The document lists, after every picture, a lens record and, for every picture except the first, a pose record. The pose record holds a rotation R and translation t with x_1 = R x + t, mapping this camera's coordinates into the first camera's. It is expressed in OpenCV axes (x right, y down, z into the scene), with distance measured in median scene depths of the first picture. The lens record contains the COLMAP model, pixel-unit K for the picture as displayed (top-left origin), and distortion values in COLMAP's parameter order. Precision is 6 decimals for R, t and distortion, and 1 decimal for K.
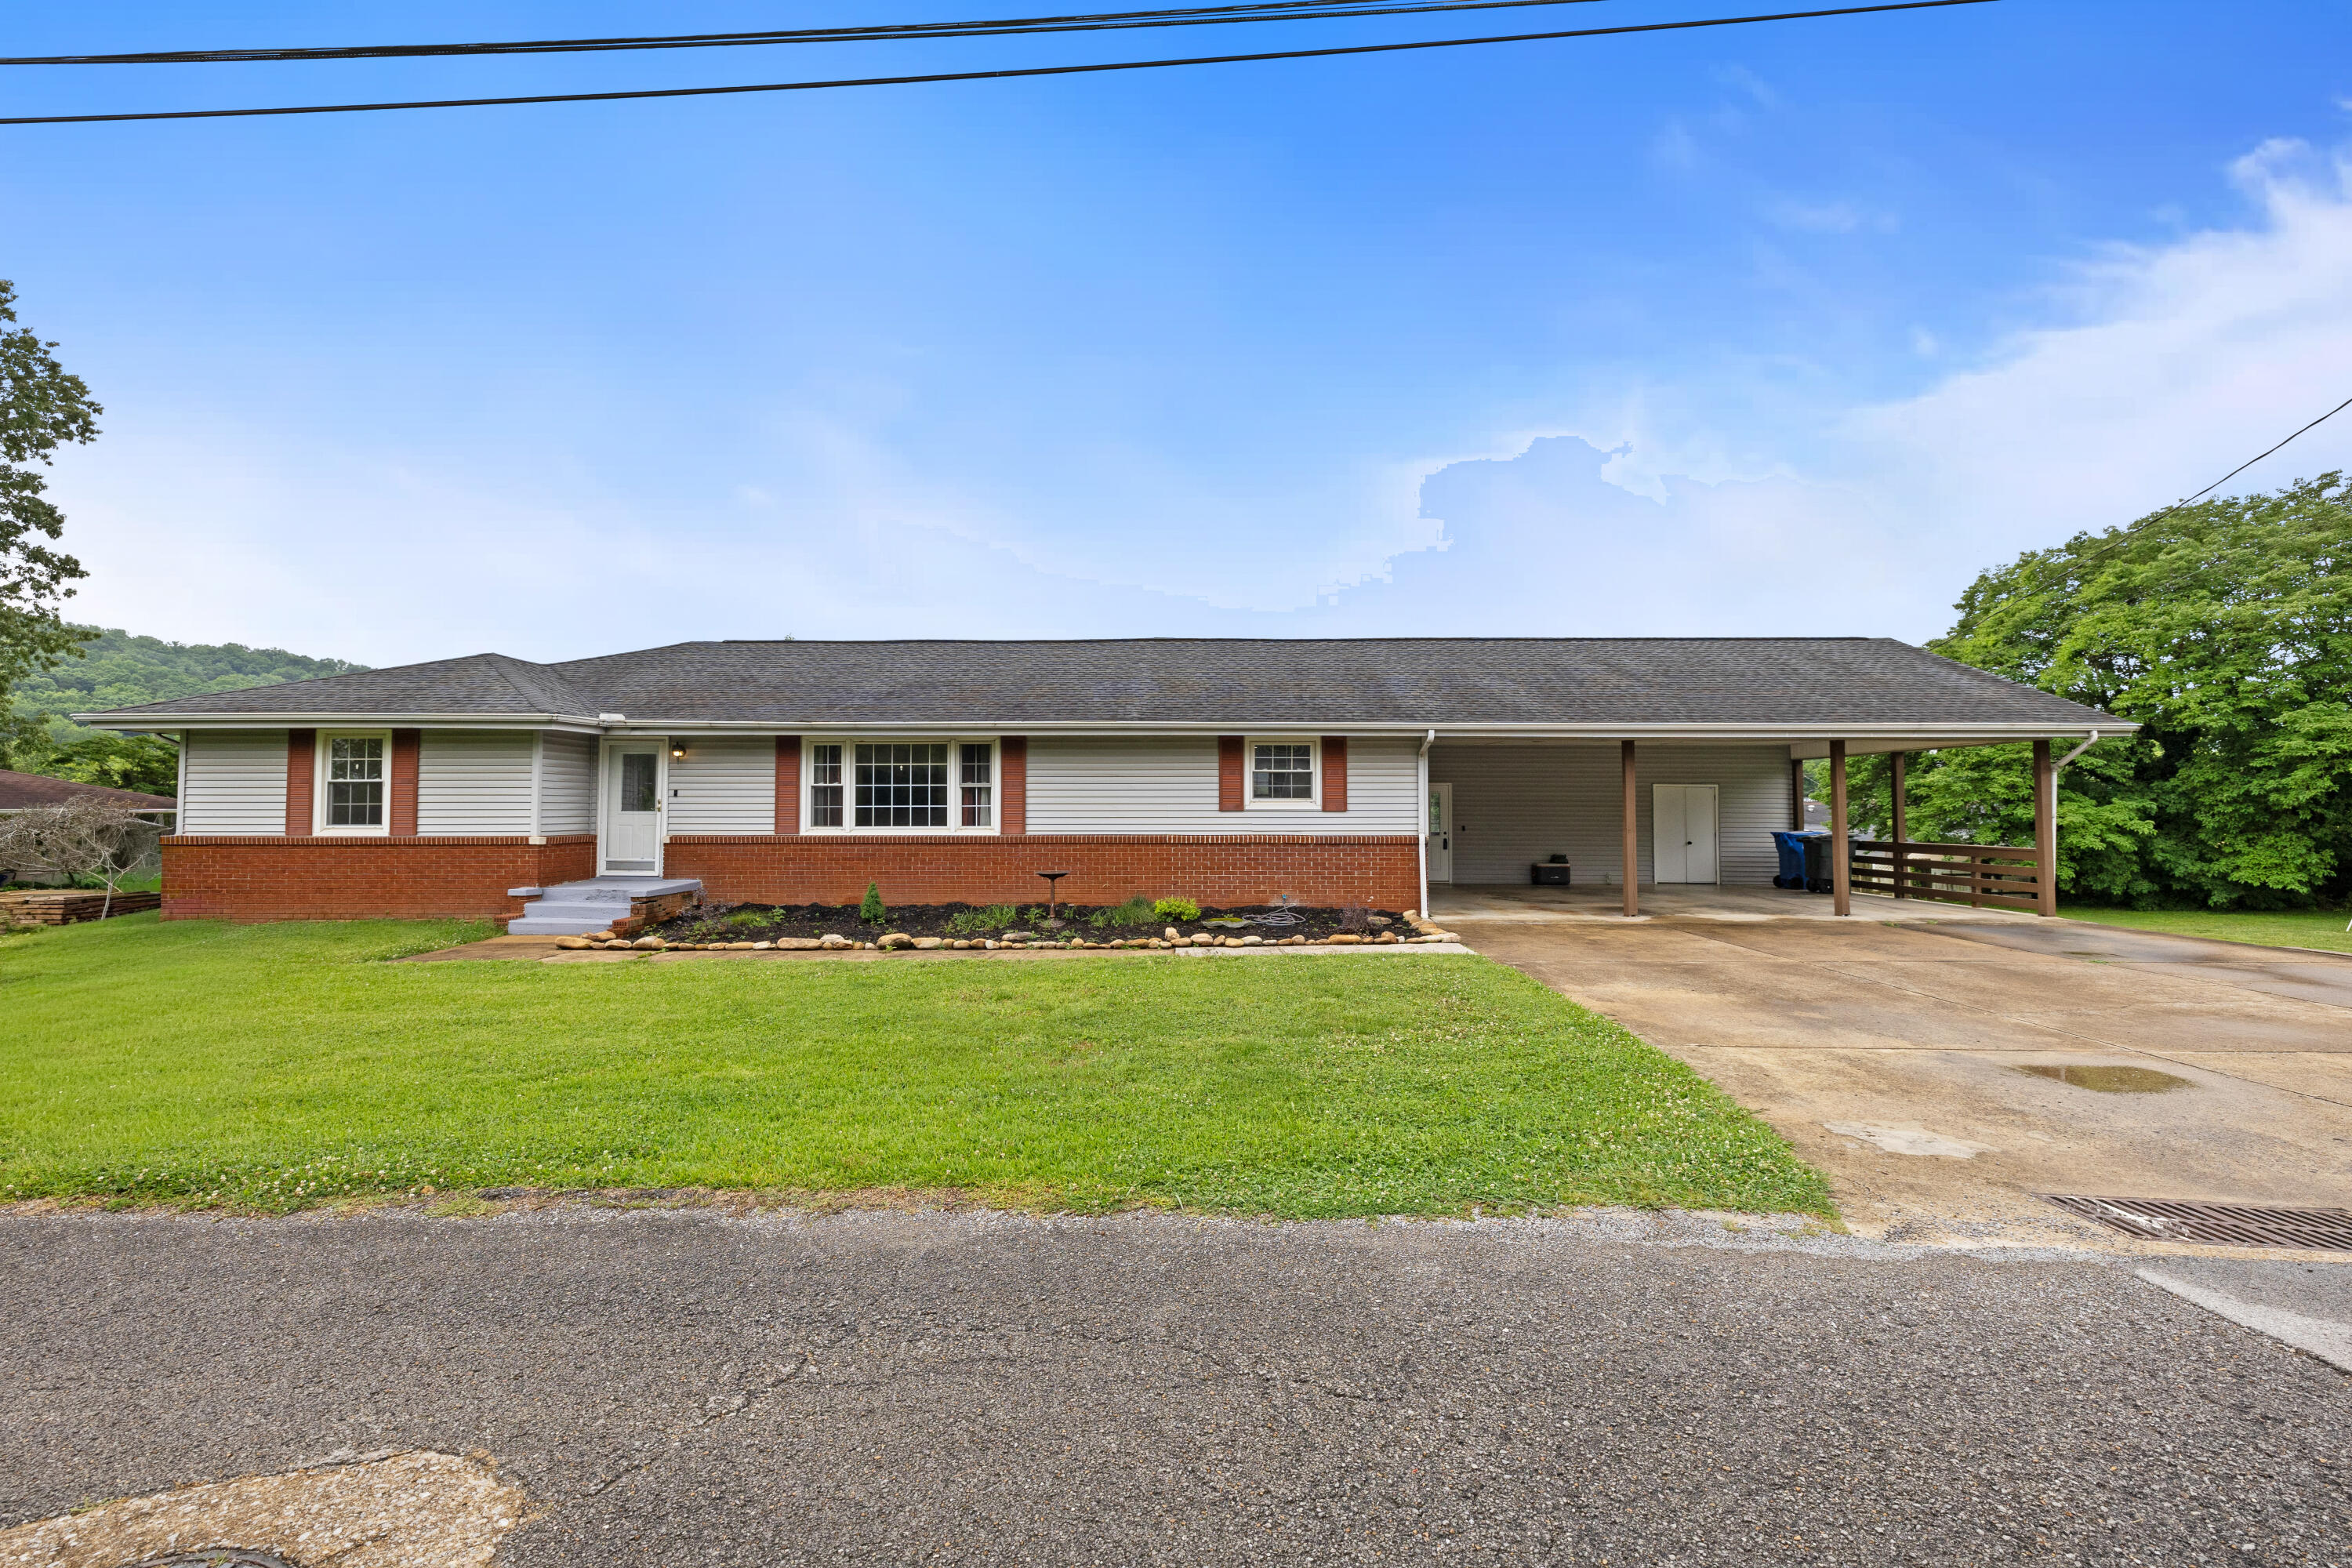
lens RADIAL K [[1011.4, 0, 1172.9], [0, 1011.4, 792.0], [0, 0, 1]] dist [-0.000857, -0.000132]
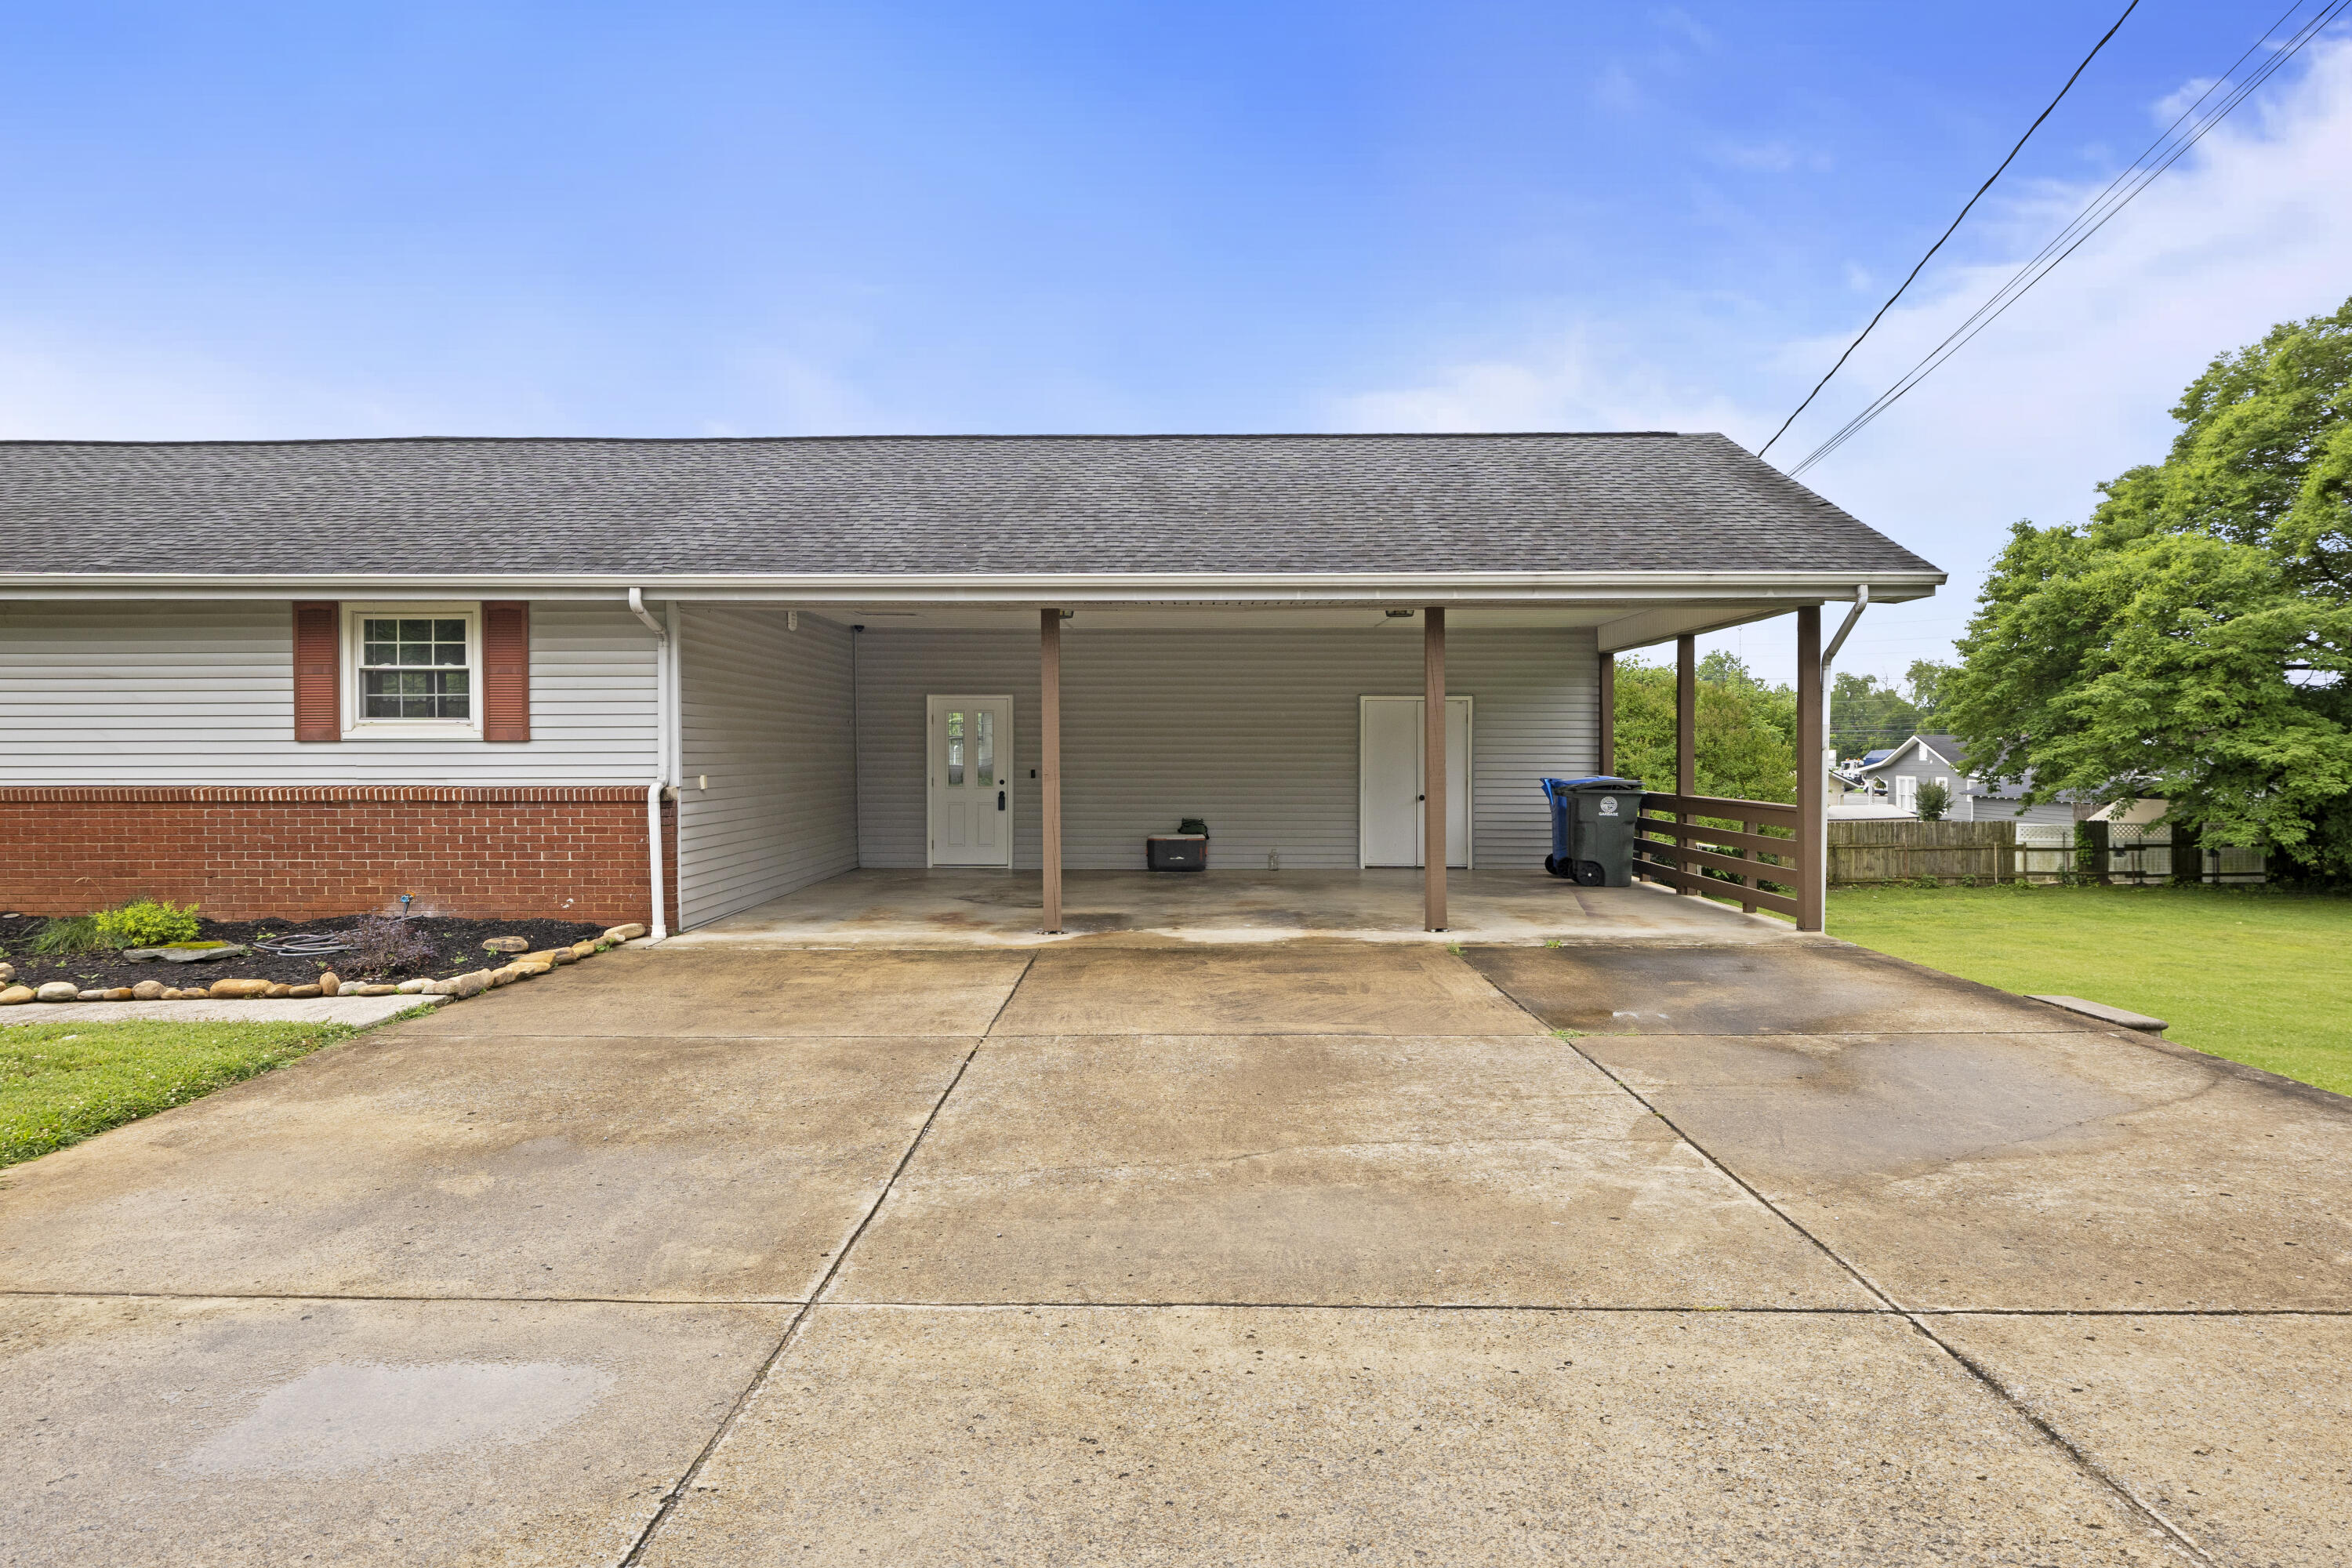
lens RADIAL K [[1525.2, 0, 1174.6], [0, 1525.2, 779.6], [0, 0, 1]] dist [0.003549, 0.000759]
pose [[0.999992, -0.003768, 0.001231, 0.510325], [0.003720, 0.999322, 0.036637, 0.010924], [-0.001368, -0.036632, 0.999328, 0.186564]]
